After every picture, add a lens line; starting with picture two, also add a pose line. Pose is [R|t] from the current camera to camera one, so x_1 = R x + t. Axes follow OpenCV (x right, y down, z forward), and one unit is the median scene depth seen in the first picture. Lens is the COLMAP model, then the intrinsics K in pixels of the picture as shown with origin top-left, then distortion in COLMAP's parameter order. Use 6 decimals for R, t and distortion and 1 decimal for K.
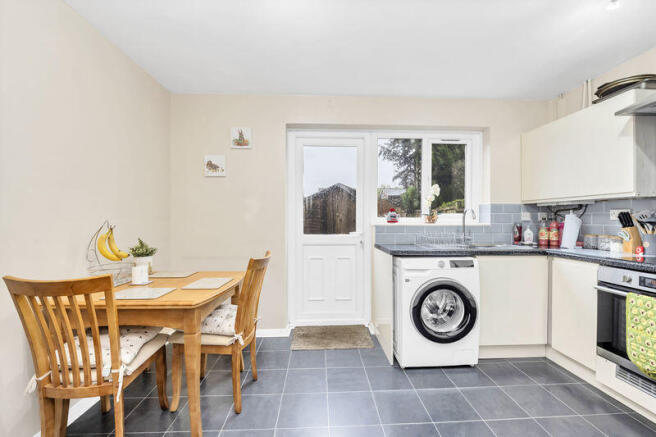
lens RADIAL K [[265.0, 0, 330.0], [0, 265.0, 220.5], [0, 0, 1]] dist [-0.016271, -0.000133]
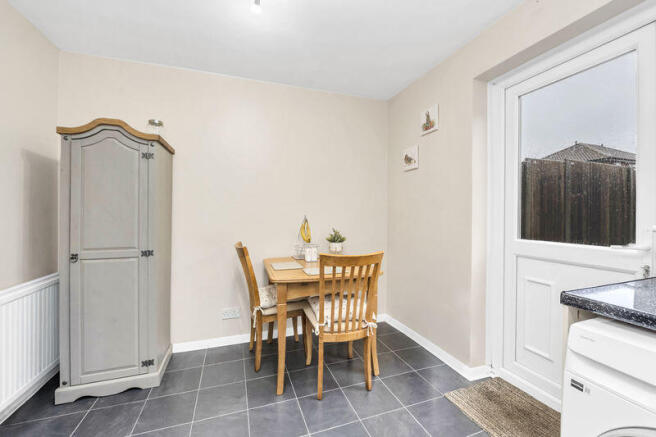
lens RADIAL K [[265.0, 0, 330.0], [0, 265.0, 215.5], [0, 0, 1]] dist [-0.016271, -0.000133]
pose [[0.295867, 0.005770, -0.955212, 0.398068], [-0.006429, 0.999971, 0.004049, -0.002258], [0.955208, 0.004943, 0.295895, 0.436656]]
